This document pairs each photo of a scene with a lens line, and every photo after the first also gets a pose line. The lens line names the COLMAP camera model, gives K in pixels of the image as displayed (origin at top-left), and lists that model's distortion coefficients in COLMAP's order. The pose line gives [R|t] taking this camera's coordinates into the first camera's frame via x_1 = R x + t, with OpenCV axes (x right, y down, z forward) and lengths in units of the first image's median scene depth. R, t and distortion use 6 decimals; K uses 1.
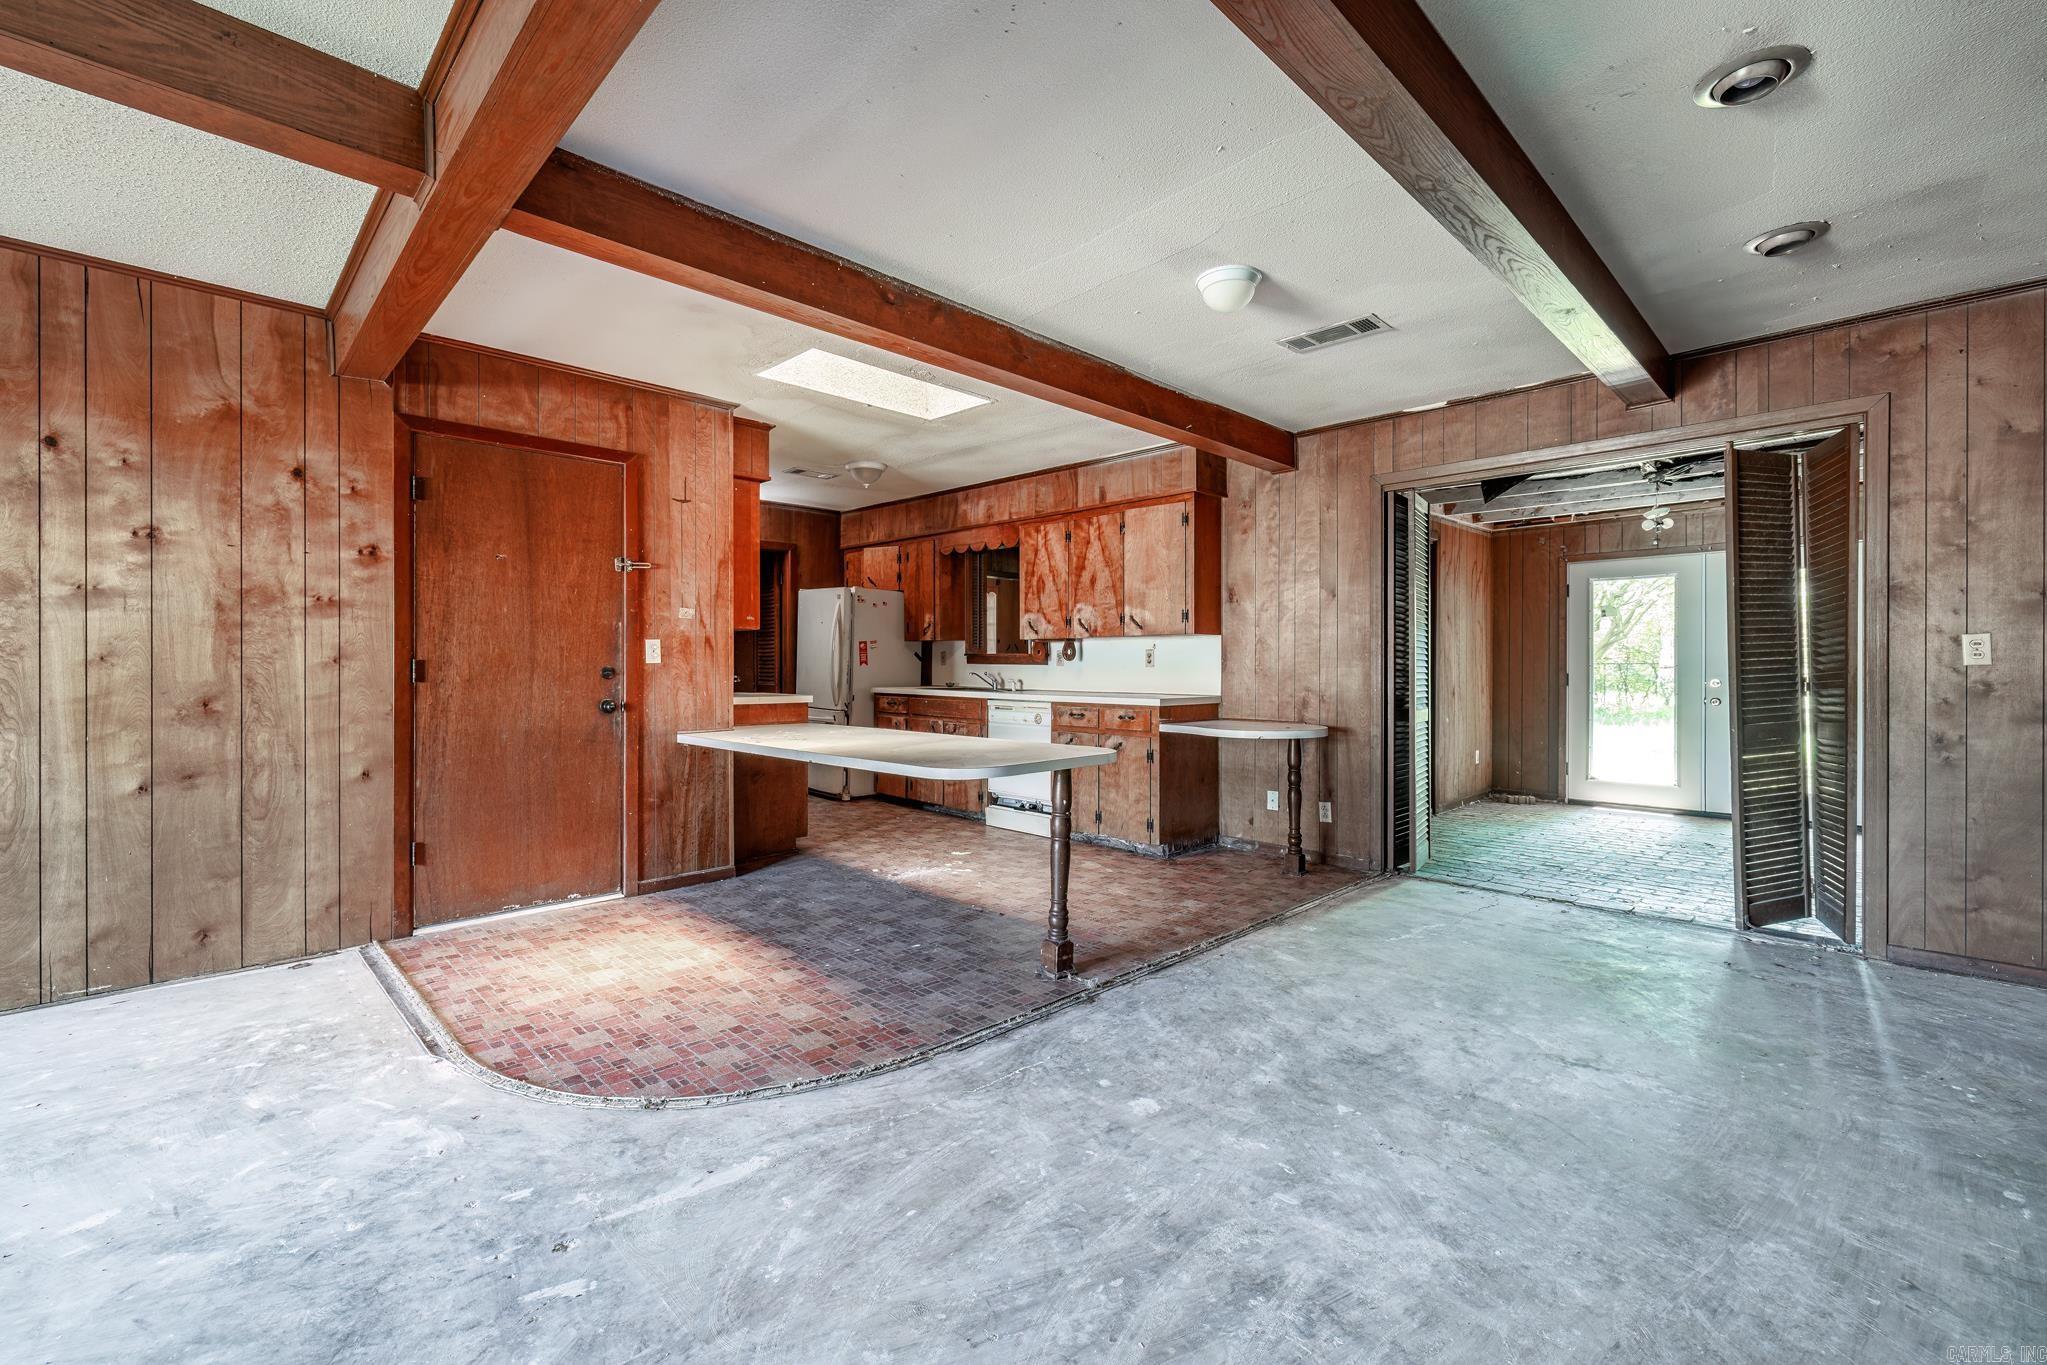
lens RADIAL K [[856.3, 0, 1011.7], [0, 856.3, 671.7], [0, 0, 1]] dist [-0.003520, 0.000955]
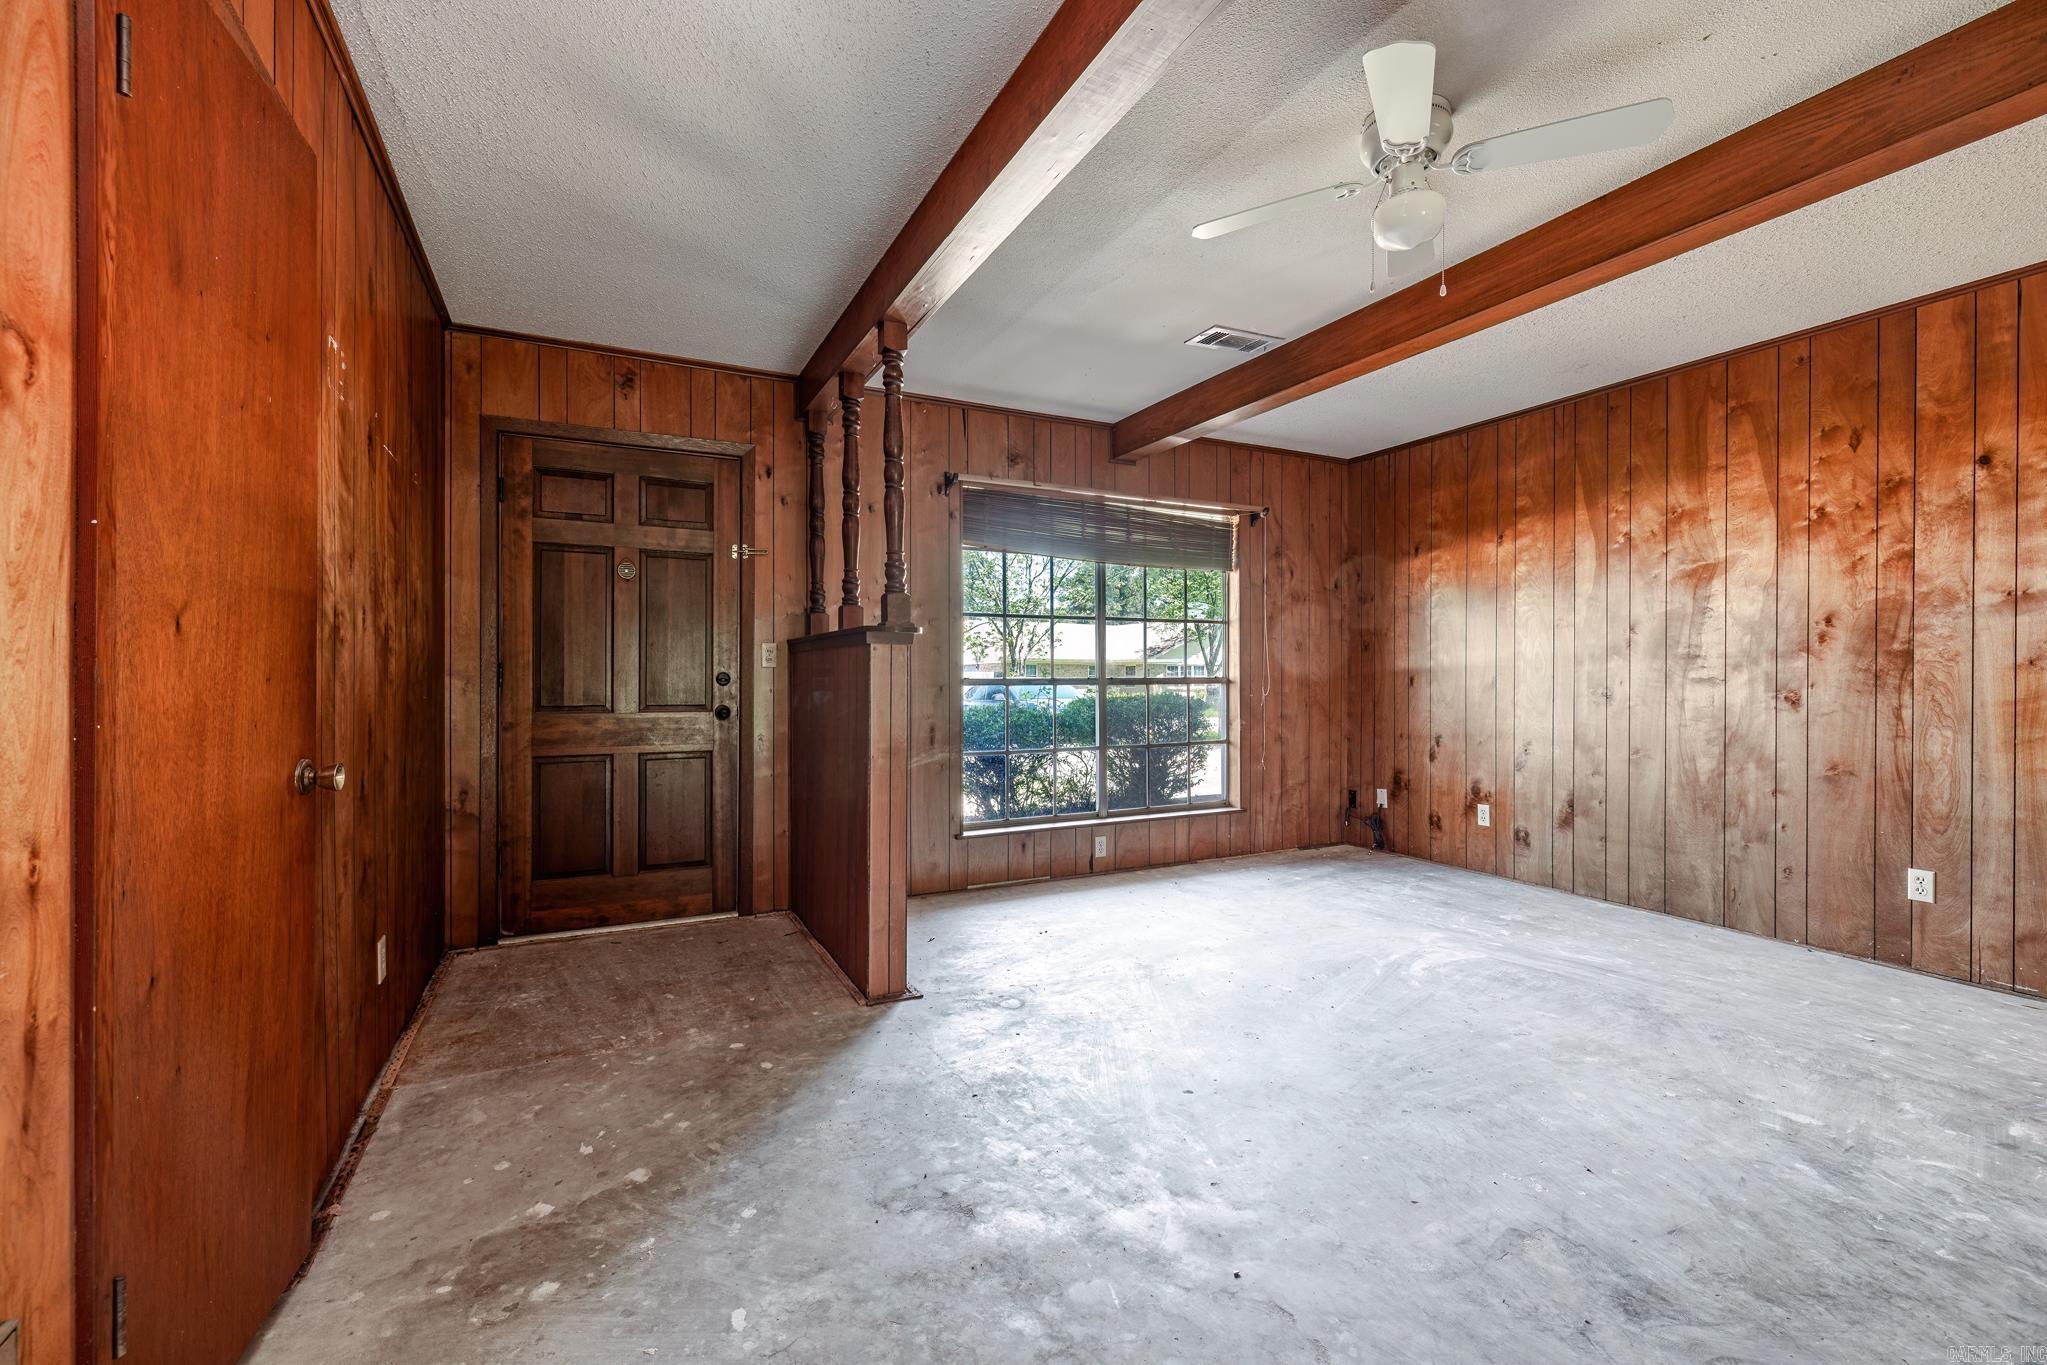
lens RADIAL K [[856.3, 0, 1016.2], [0, 856.3, 677.7], [0, 0, 1]] dist [-0.003520, 0.000955]
pose [[-0.303034, 0.004374, -0.952970, 0.262616], [-0.003444, 0.999978, 0.005685, 0.000939], [0.952973, 0.005005, -0.303013, 0.170154]]
